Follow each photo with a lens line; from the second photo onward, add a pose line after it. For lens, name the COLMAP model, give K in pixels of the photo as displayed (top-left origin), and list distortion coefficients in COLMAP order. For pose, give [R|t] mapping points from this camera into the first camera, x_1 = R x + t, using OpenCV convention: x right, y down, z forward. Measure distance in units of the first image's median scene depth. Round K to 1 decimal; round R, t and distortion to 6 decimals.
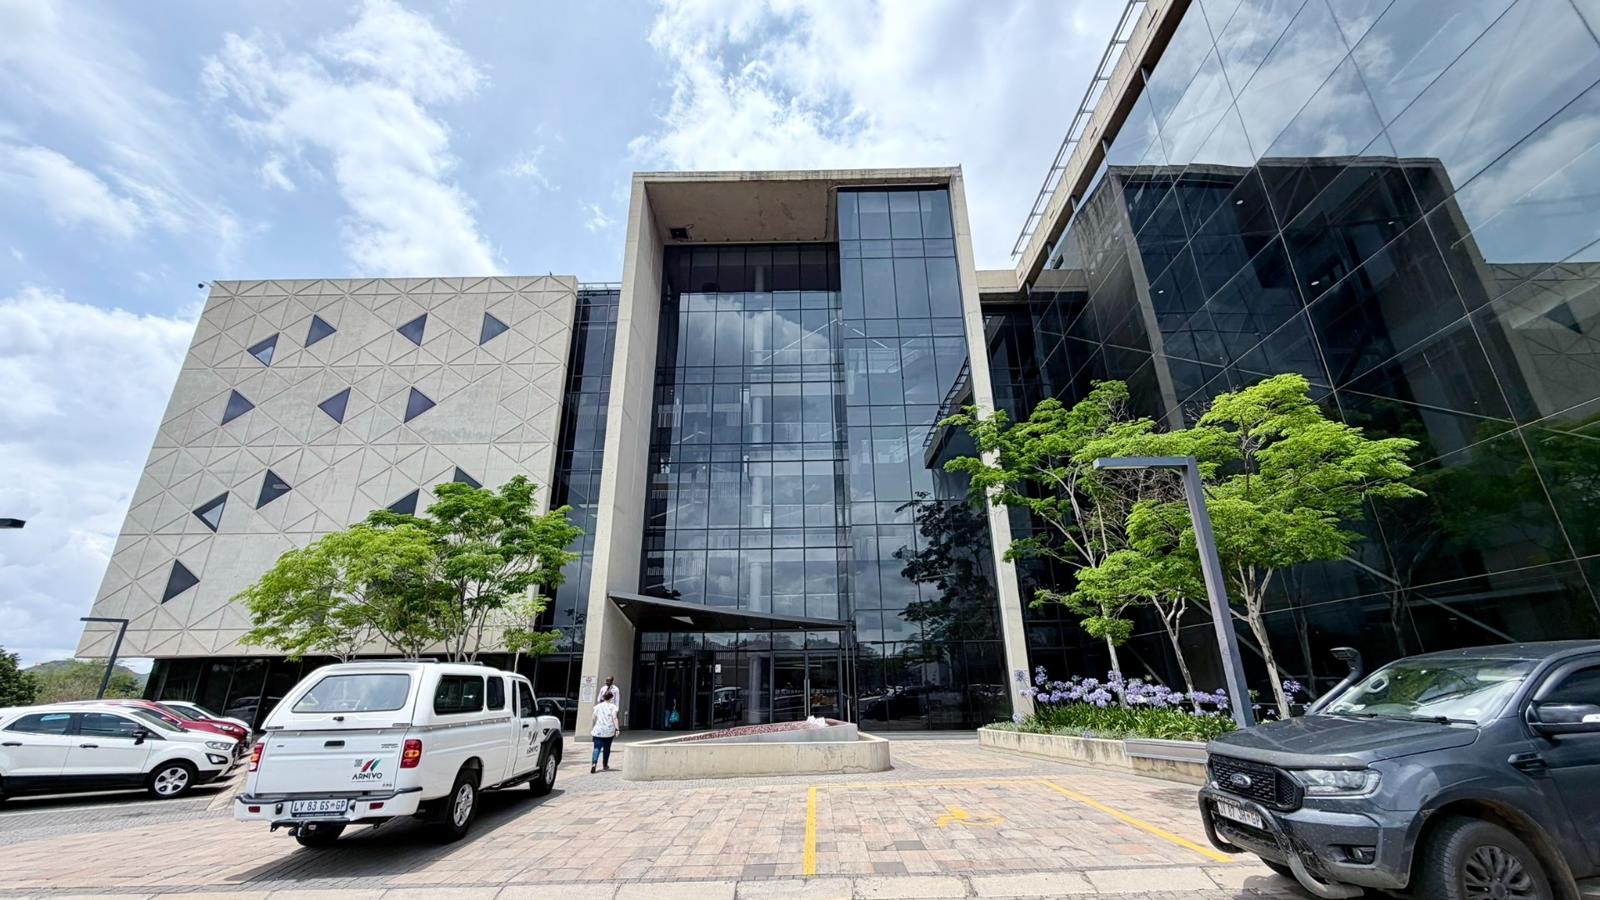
lens RADIAL K [[632.6, 0, 803.8], [0, 632.6, 454.0], [0, 0, 1]] dist [-0.001620, 0.000710]
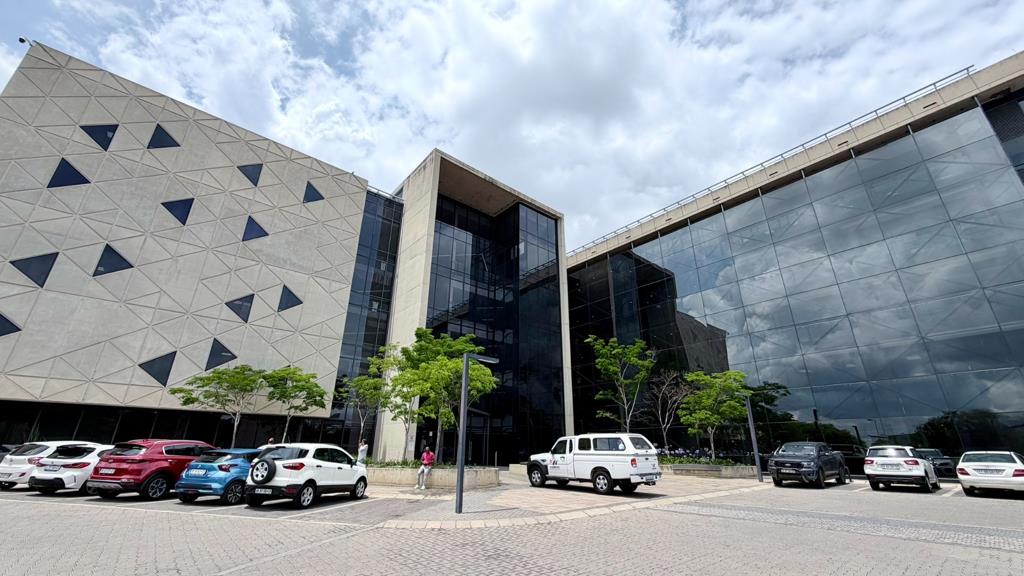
lens RADIAL K [[404.9, 0, 512.9], [0, 404.9, 289.7], [0, 0, 1]] dist [-0.001620, 0.000710]
pose [[0.759203, 0.261258, 0.596116, -0.681409], [-0.244065, 0.963343, -0.111365, 0.006265], [-0.603359, -0.060942, 0.795137, -0.045861]]
